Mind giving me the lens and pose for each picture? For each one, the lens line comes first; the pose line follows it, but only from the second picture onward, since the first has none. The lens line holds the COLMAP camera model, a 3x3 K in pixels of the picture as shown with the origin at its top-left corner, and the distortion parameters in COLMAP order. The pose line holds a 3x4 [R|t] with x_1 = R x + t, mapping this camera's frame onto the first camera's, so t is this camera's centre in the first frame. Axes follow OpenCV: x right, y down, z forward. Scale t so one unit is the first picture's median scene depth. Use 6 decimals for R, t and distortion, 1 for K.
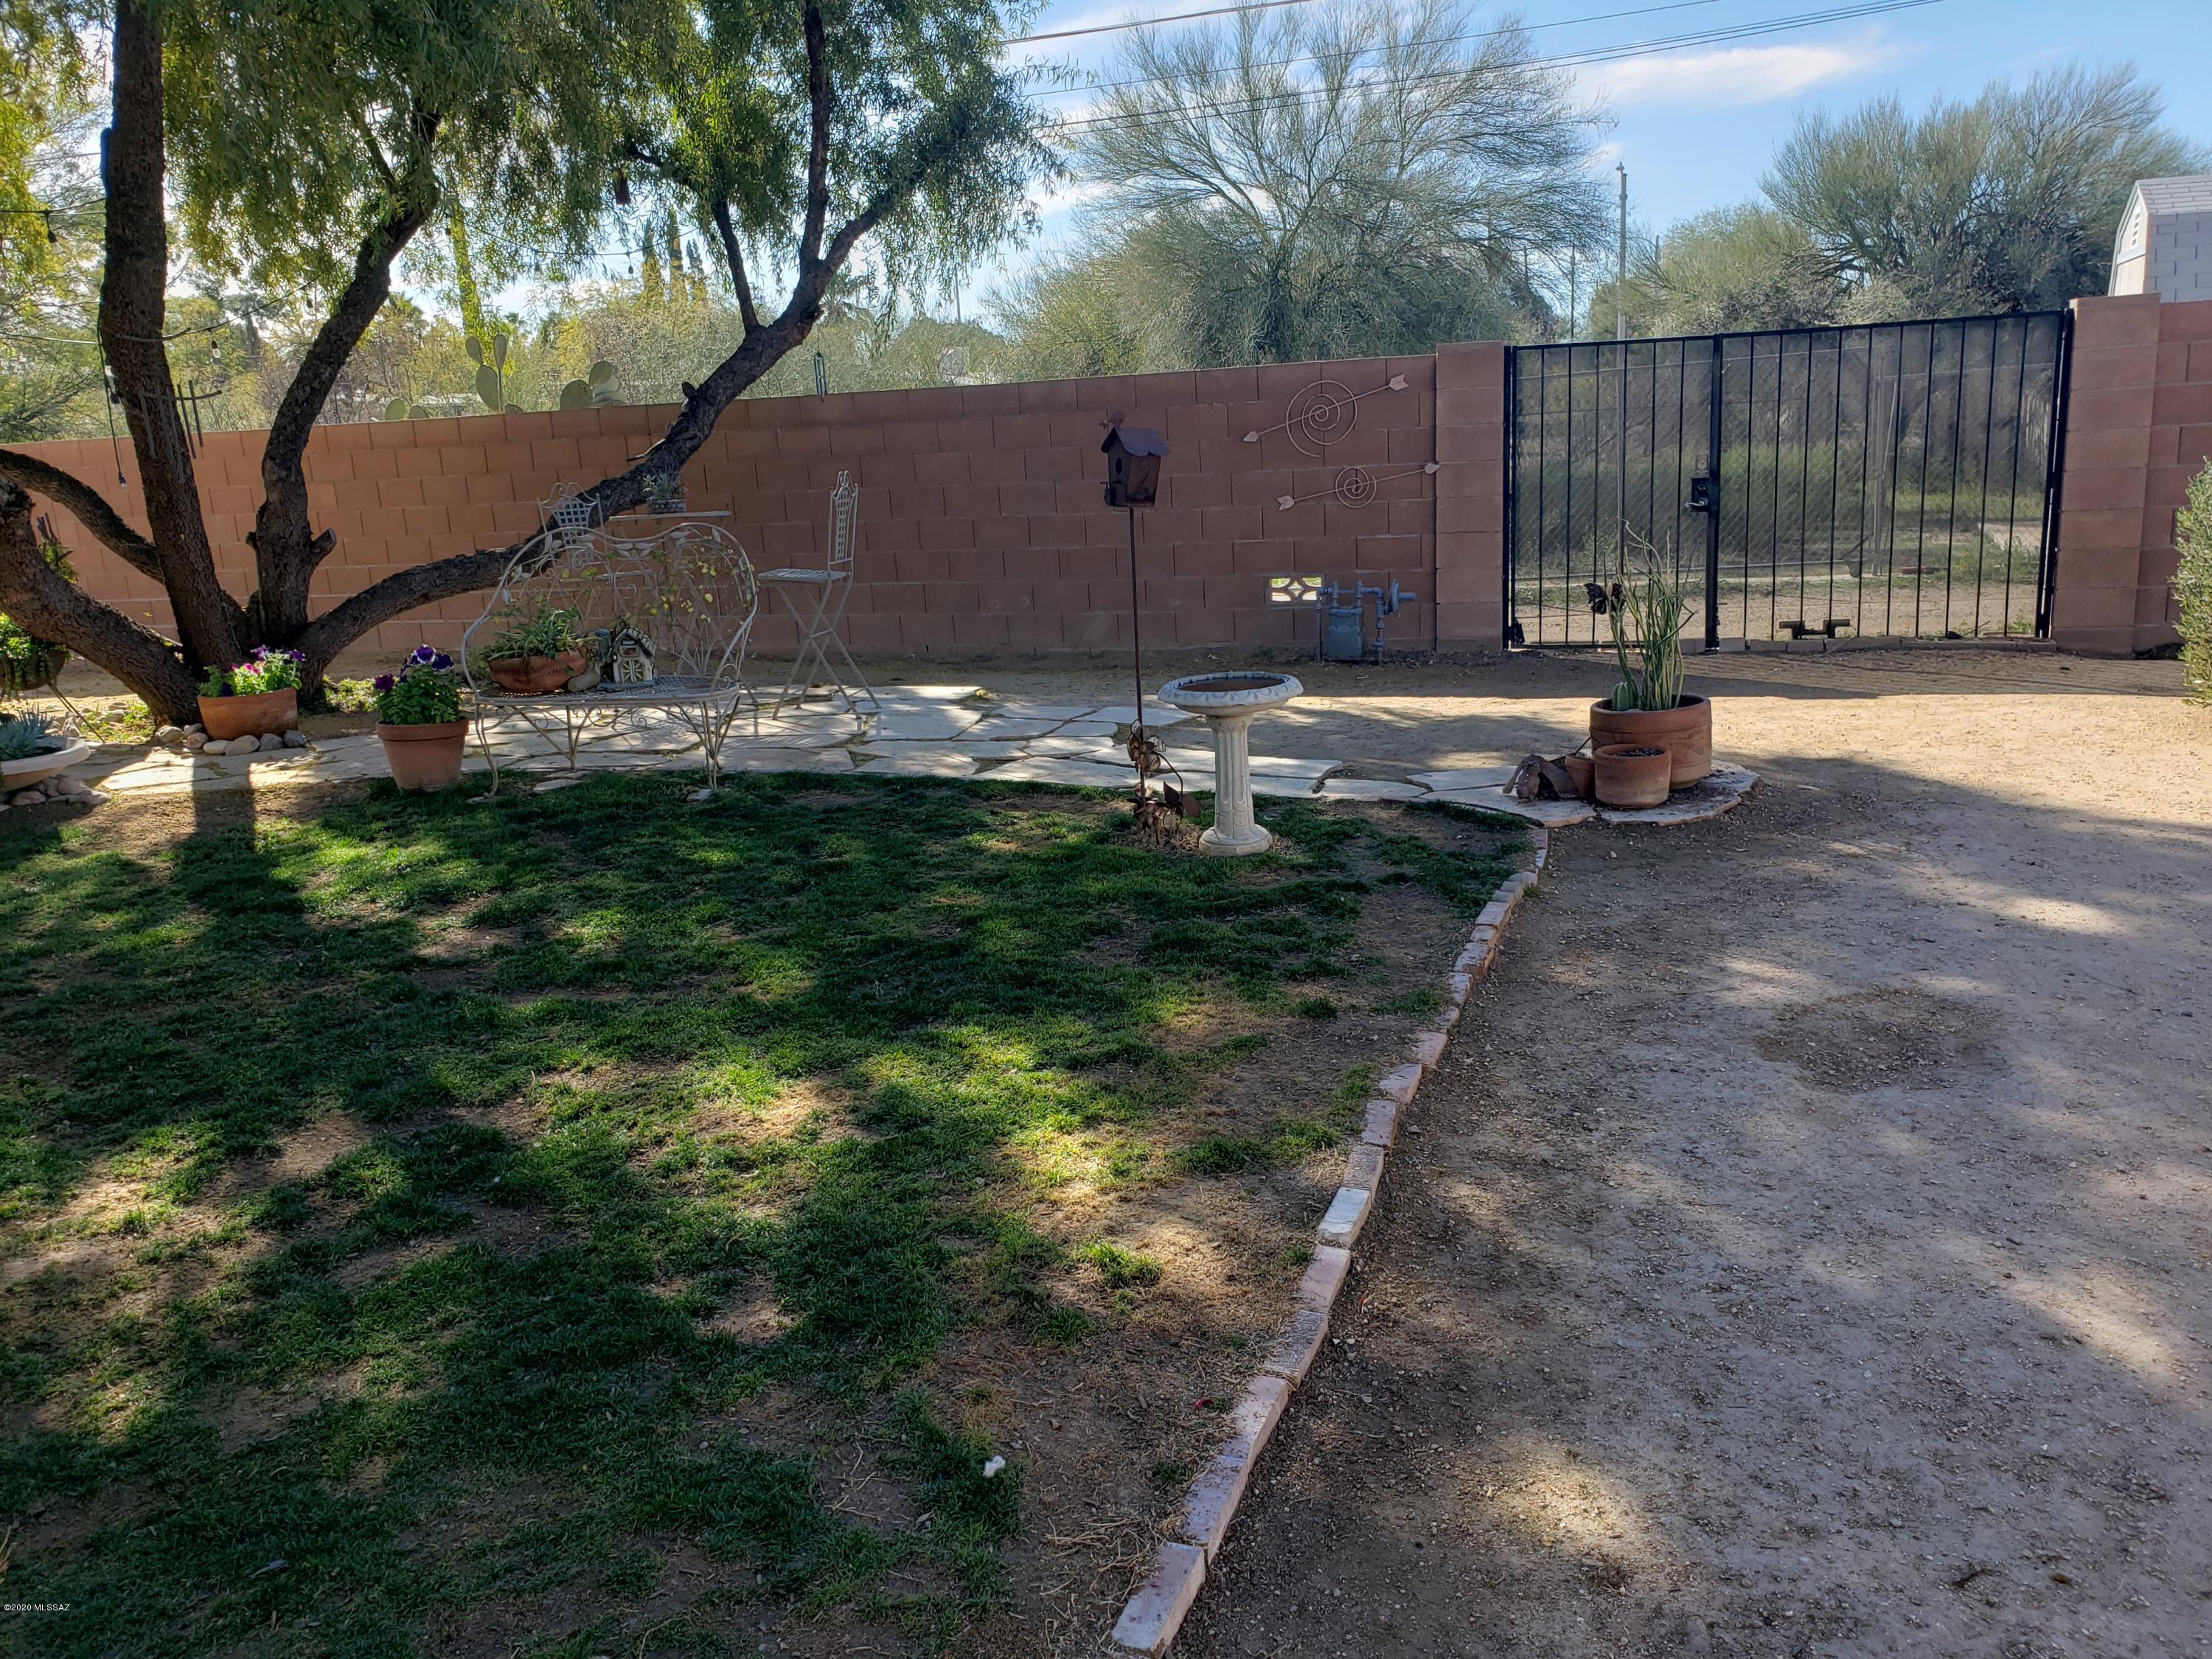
lens RADIAL K [[1823.6, 0, 1110.5], [0, 1823.6, 830.8], [0, 0, 1]] dist [0.055308, -0.012266]
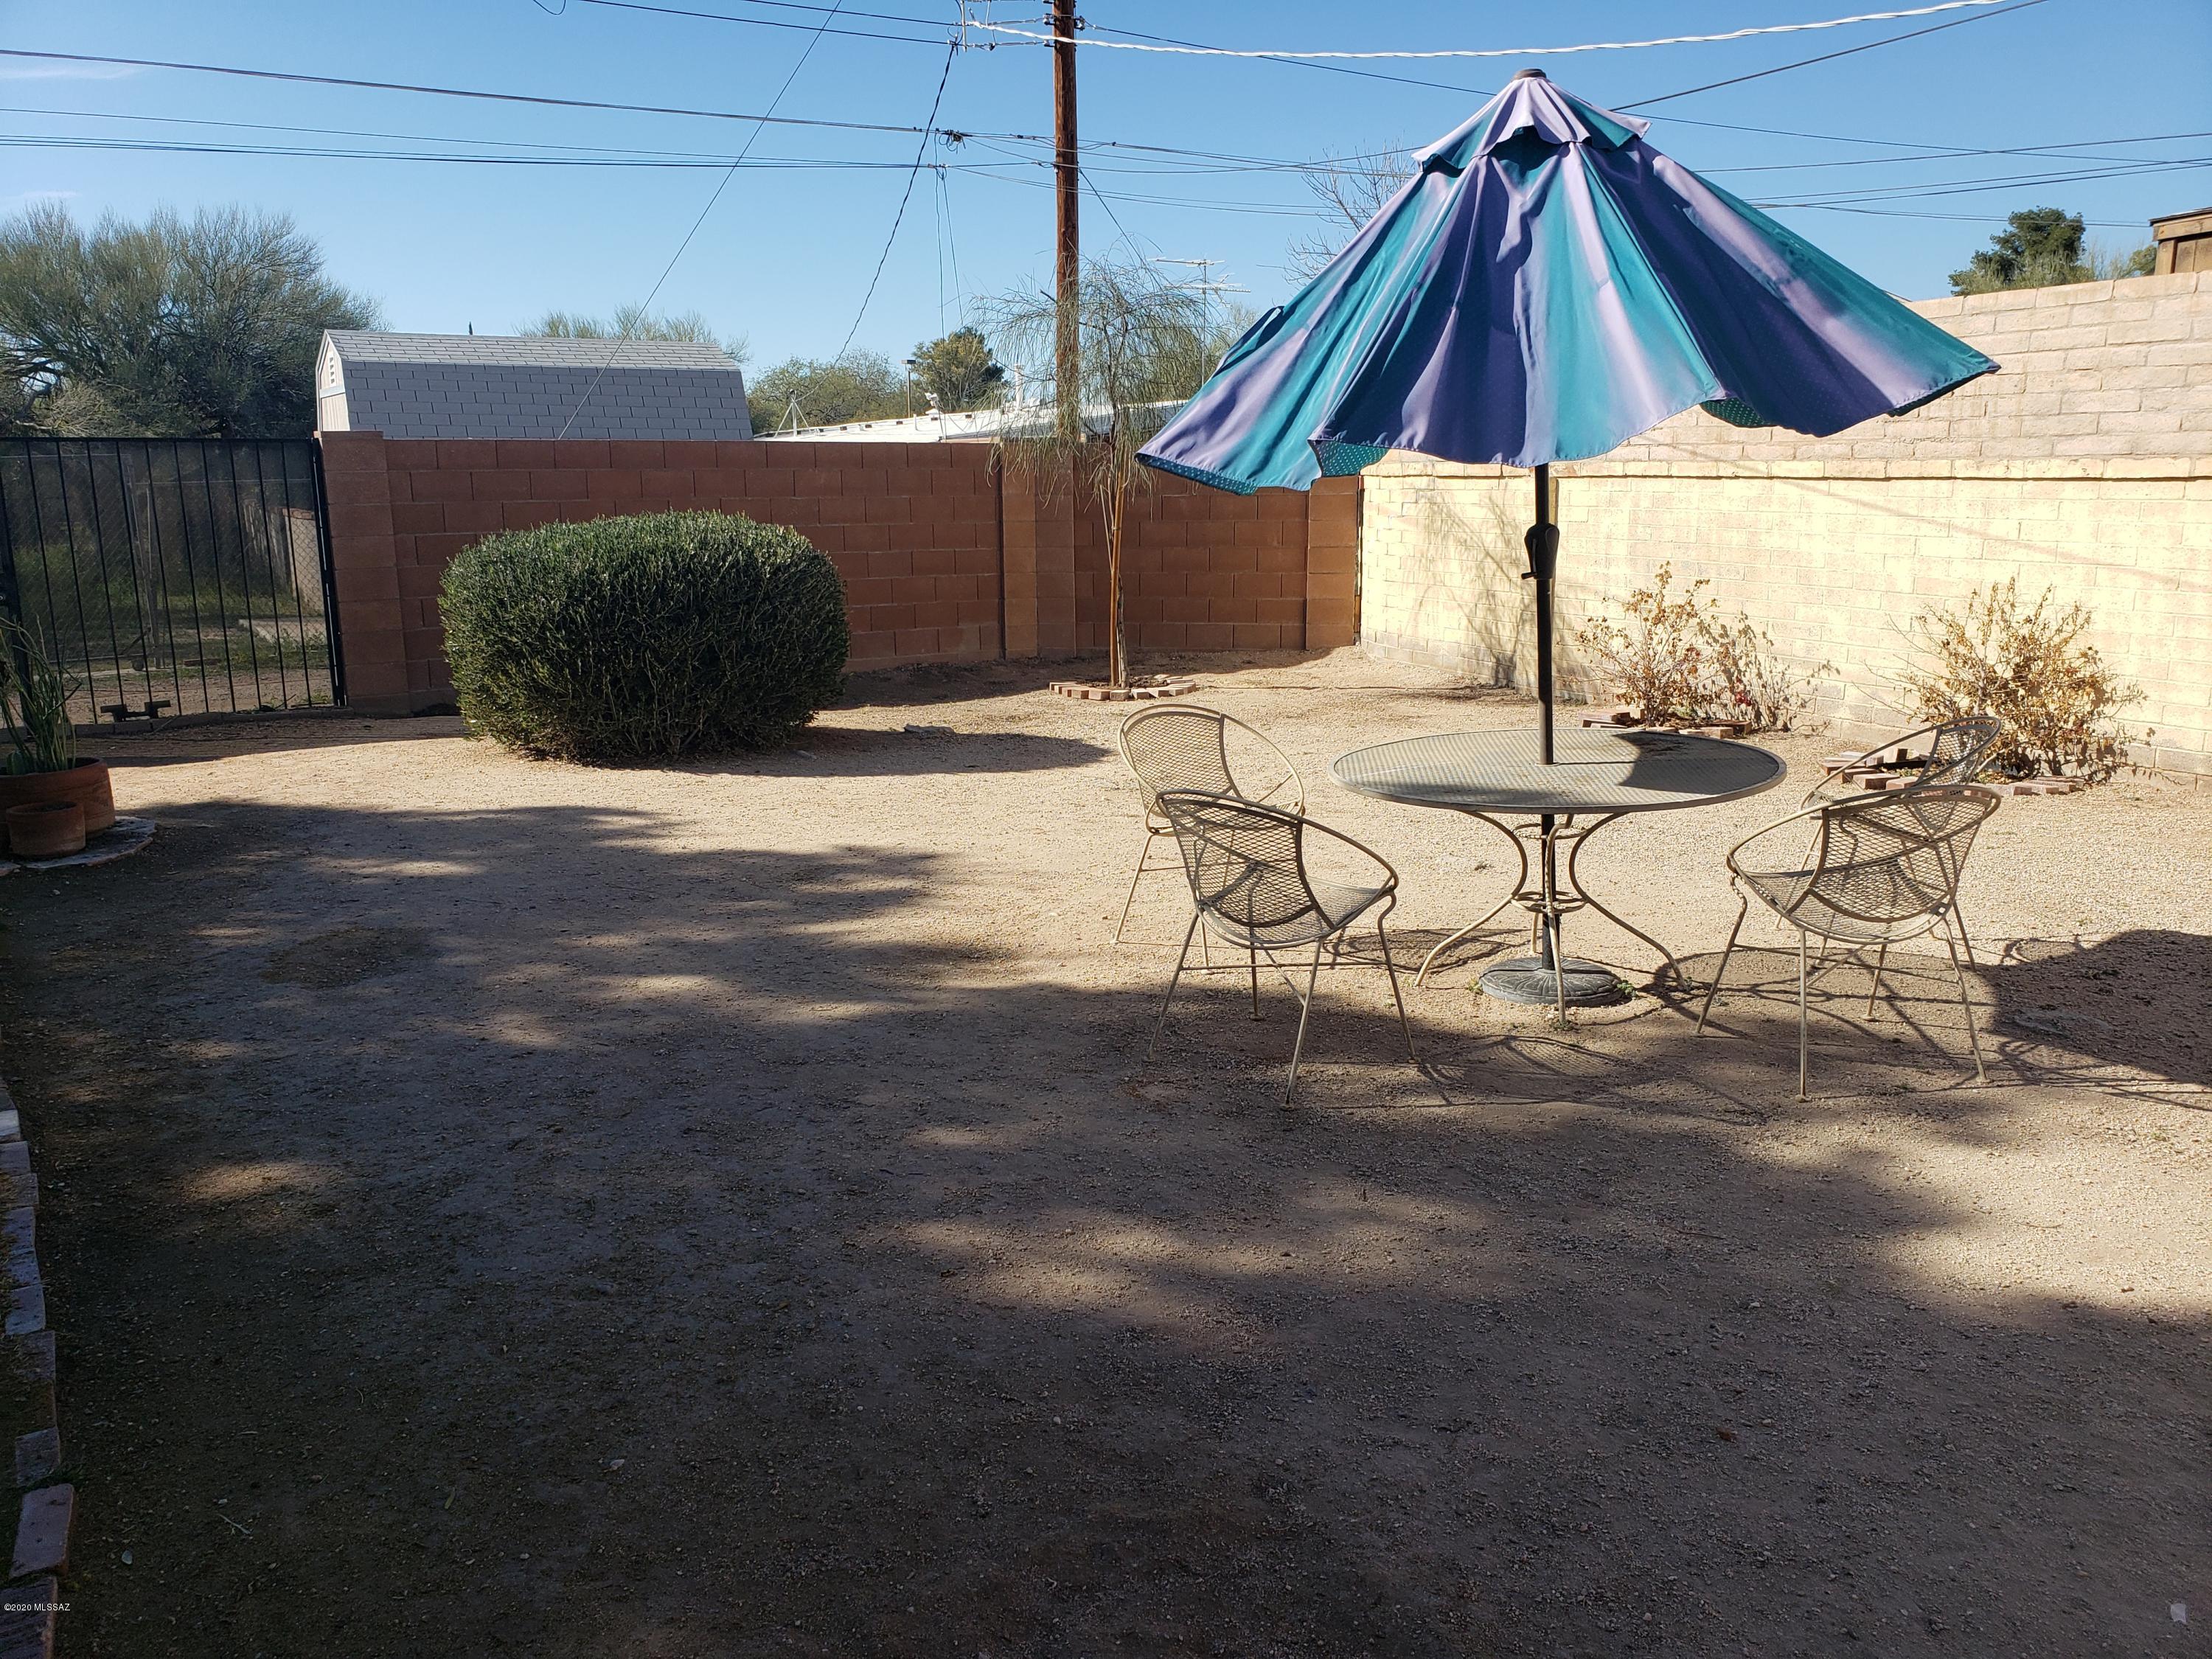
lens RADIAL K [[1734.4, 0, 1106.0], [0, 1734.4, 829.5], [0, 0, 1]] dist [0.013731, -0.008639]
pose [[0.620002, -0.113112, 0.776404, -0.073499], [0.149576, 0.988445, 0.024559, 0.021091], [-0.770210, 0.100905, 0.629757, -0.089633]]
